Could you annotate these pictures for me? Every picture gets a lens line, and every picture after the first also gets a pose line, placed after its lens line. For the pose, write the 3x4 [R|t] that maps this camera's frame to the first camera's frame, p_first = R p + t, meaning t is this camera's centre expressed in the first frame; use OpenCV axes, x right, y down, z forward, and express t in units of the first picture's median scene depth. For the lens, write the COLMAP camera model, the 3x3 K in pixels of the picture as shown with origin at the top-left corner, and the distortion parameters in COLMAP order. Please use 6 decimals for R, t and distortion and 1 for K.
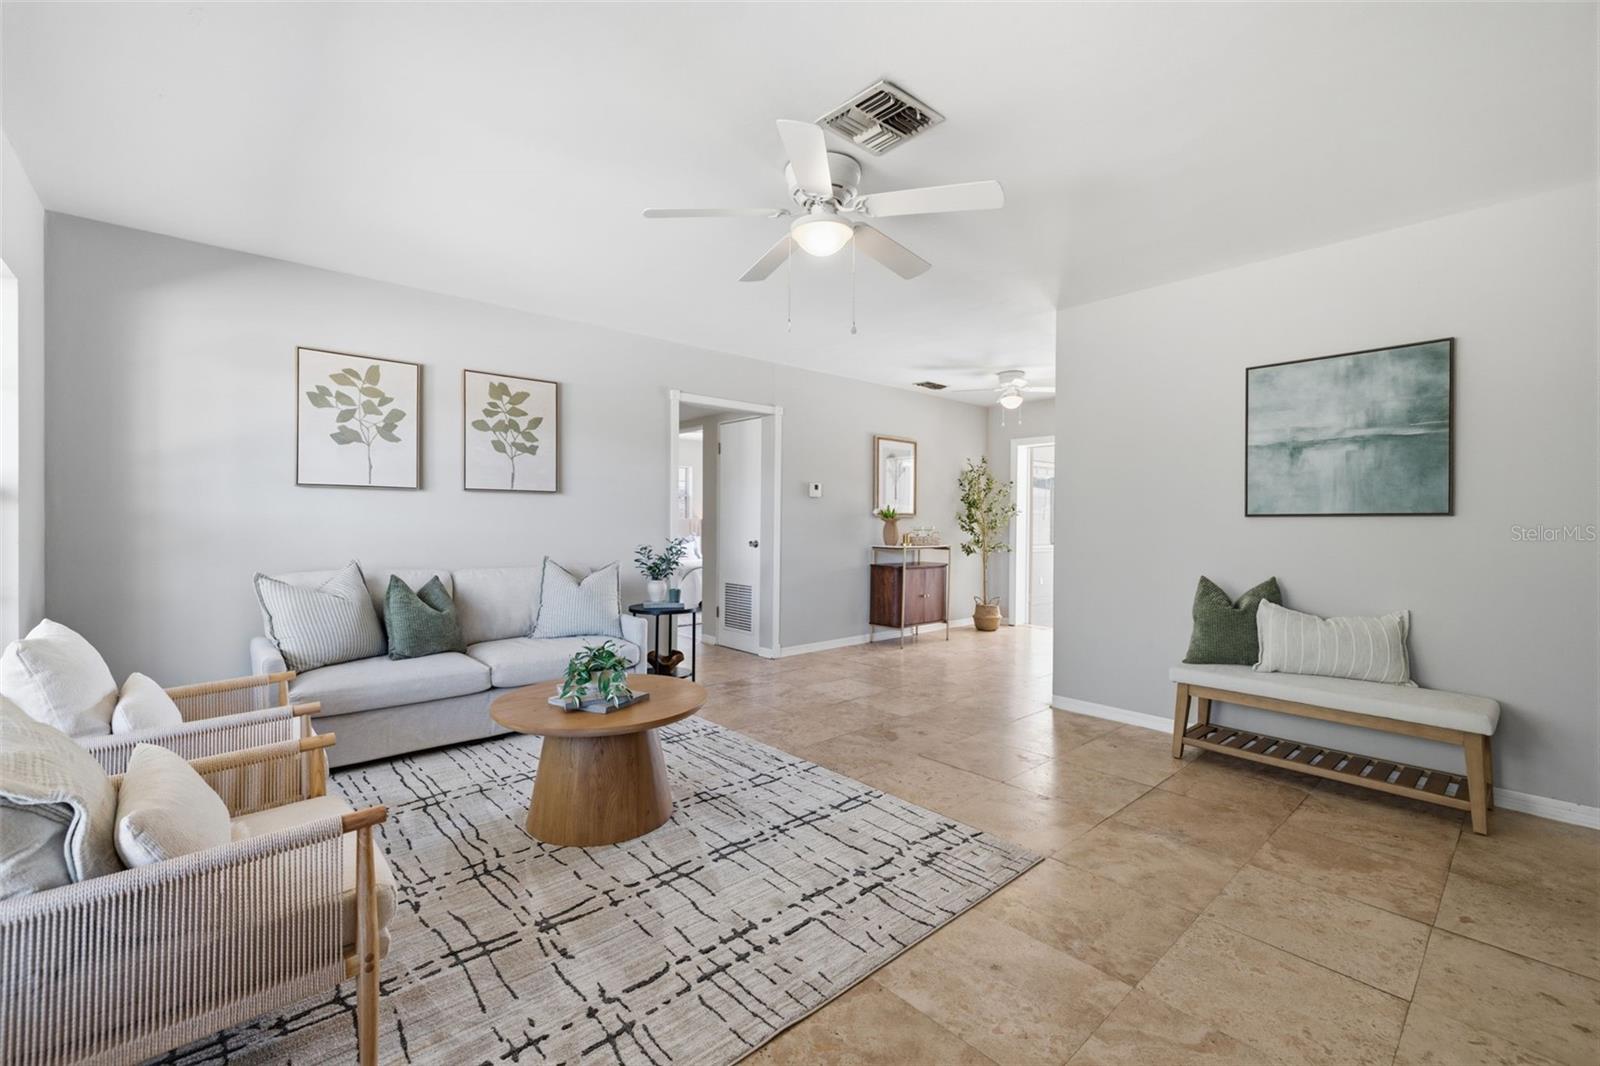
lens RADIAL K [[671.1, 0, 796.0], [0, 671.1, 526.9], [0, 0, 1]] dist [0.000662, -0.000193]
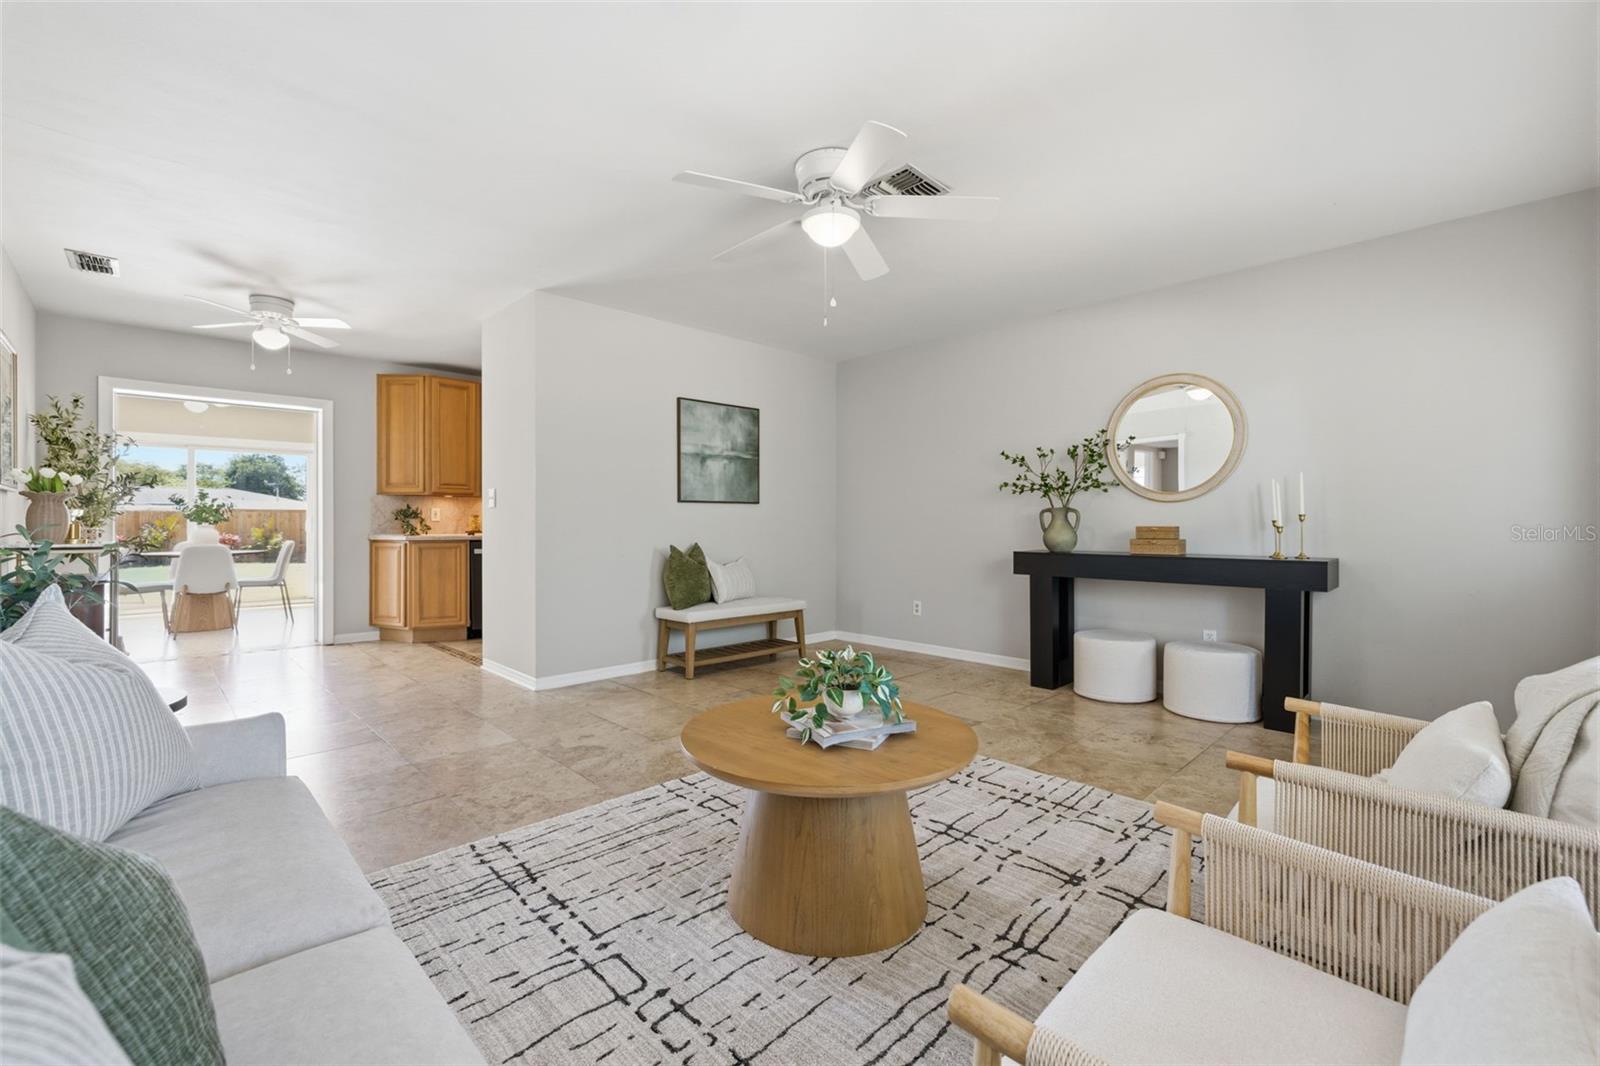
lens RADIAL K [[671.1, 0, 796.0], [0, 671.1, 526.9], [0, 0, 1]] dist [0.000662, -0.000193]
pose [[-0.041527, -0.011050, 0.999076, -0.832179], [0.007025, 0.999911, 0.011351, 0.025387], [-0.999113, 0.007490, -0.041446, 0.888546]]
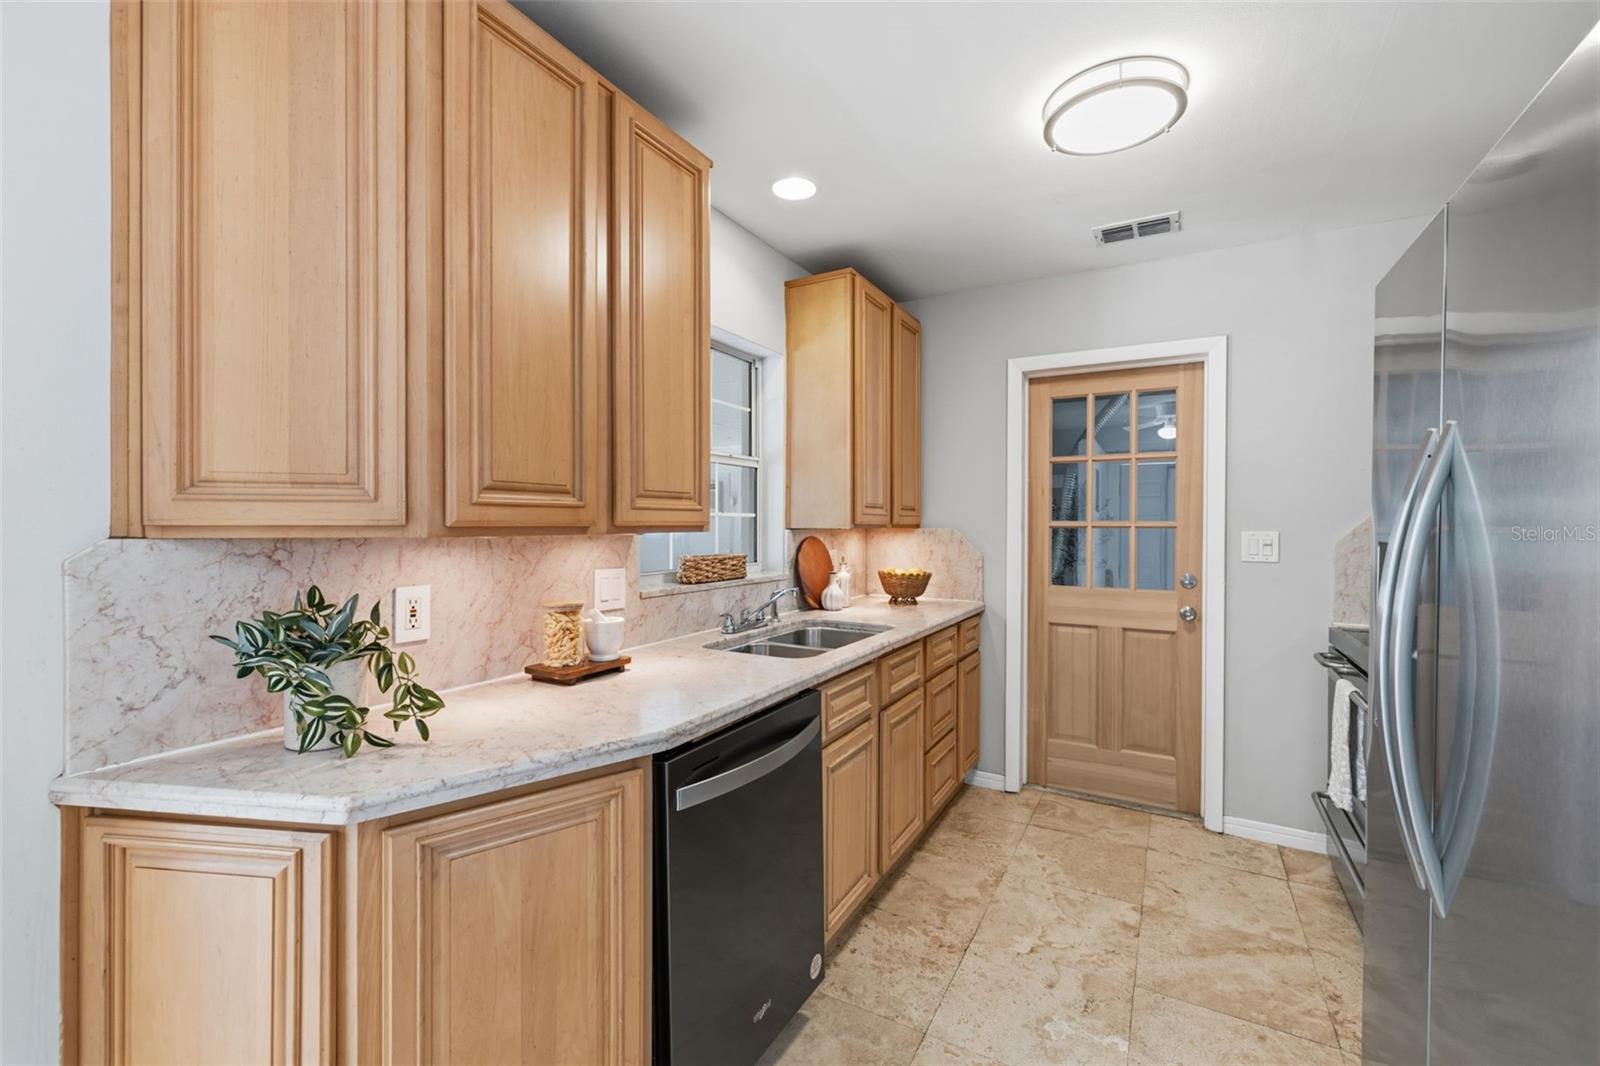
lens RADIAL K [[671.1, 0, 796.0], [0, 671.1, 526.9], [0, 0, 1]] dist [0.000662, -0.000193]
pose [[-0.321604, -0.011500, 0.946804, 0.705670], [0.004121, 0.999900, 0.013544, -0.064150], [-0.946865, 0.008258, -0.321524, 1.789240]]
